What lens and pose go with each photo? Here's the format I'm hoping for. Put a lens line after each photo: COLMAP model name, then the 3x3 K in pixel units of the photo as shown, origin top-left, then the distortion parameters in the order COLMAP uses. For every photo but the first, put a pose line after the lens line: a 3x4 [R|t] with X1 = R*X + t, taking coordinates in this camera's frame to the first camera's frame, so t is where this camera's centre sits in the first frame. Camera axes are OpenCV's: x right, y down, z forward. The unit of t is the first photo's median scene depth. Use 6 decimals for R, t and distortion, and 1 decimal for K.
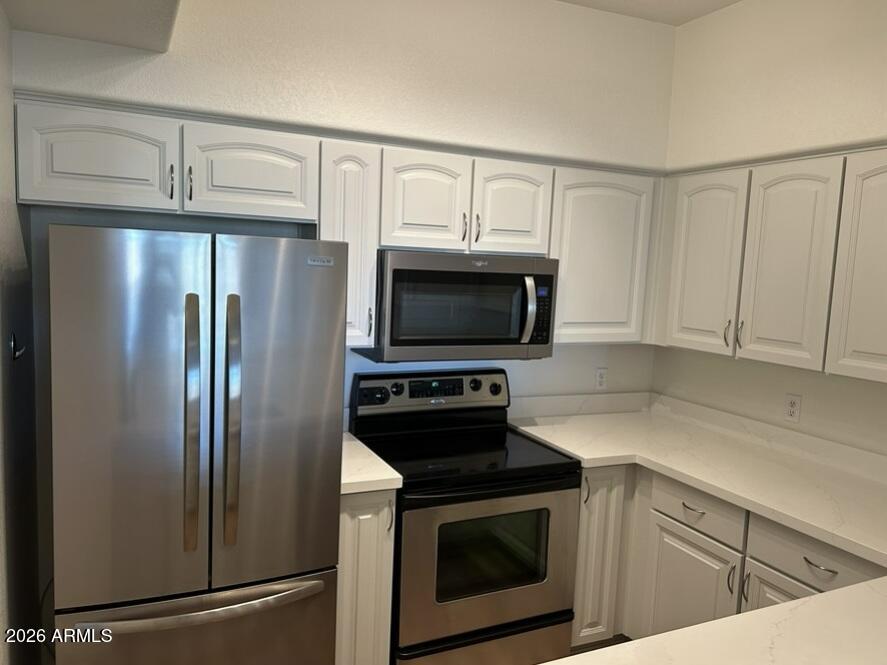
lens RADIAL K [[672.1, 0, 442.3], [0, 672.1, 334.0], [0, 0, 1]] dist [-0.007155, -0.000847]
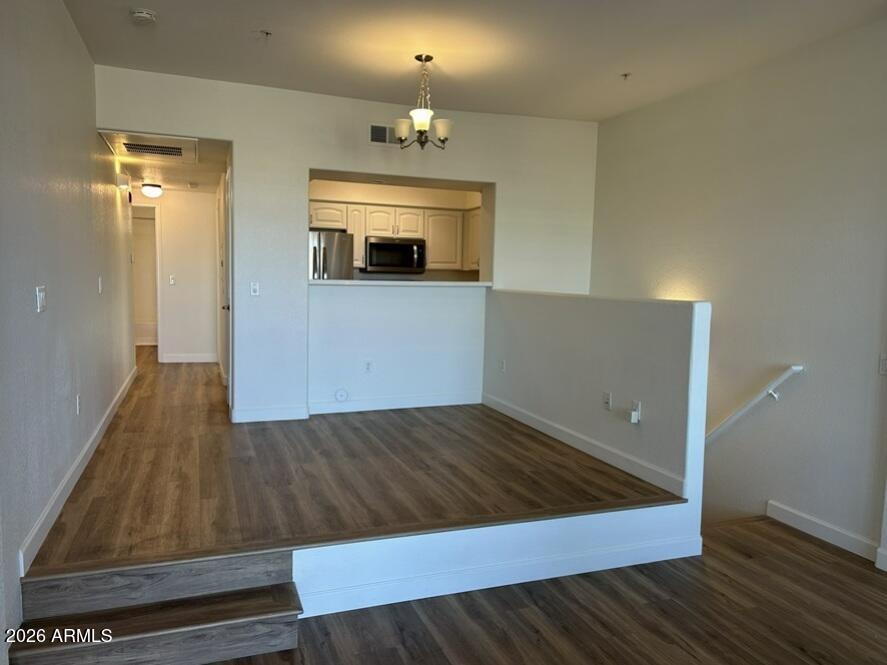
lens RADIAL K [[672.1, 0, 444.6], [0, 672.1, 332.2], [0, 0, 1]] dist [-0.007155, -0.000847]
pose [[0.997523, -0.012285, -0.069265, 0.484954], [0.010870, 0.999725, -0.020761, 0.388371], [0.069501, 0.019956, 0.997382, -2.113275]]
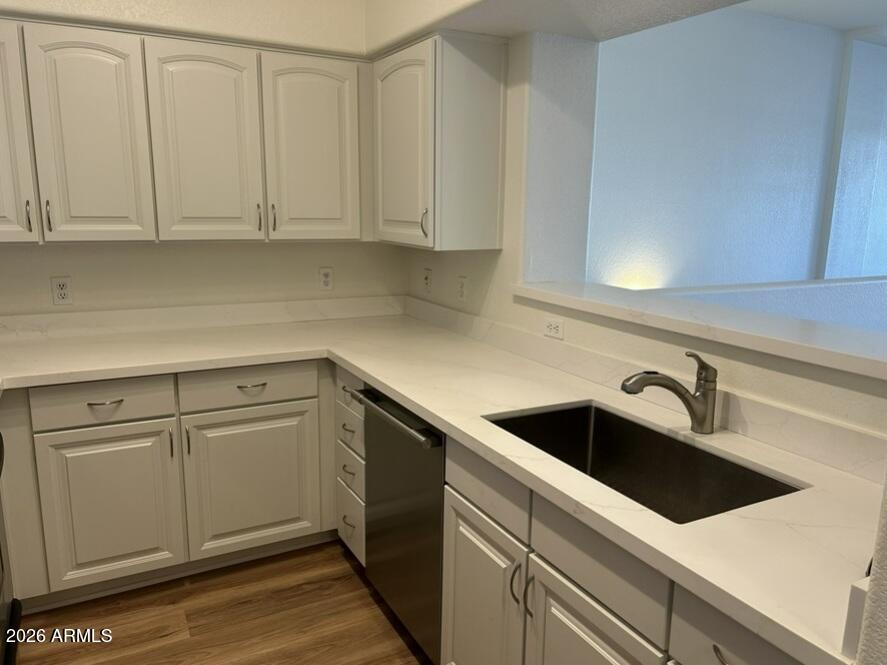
lens RADIAL K [[672.1, 0, 443.9], [0, 672.1, 333.6], [0, 0, 1]] dist [-0.007155, -0.000847]
pose [[-0.072889, -0.230165, 0.970418, -0.575068], [0.086072, 0.967924, 0.236039, -0.014135], [-0.993619, 0.100730, -0.050741, 0.599513]]
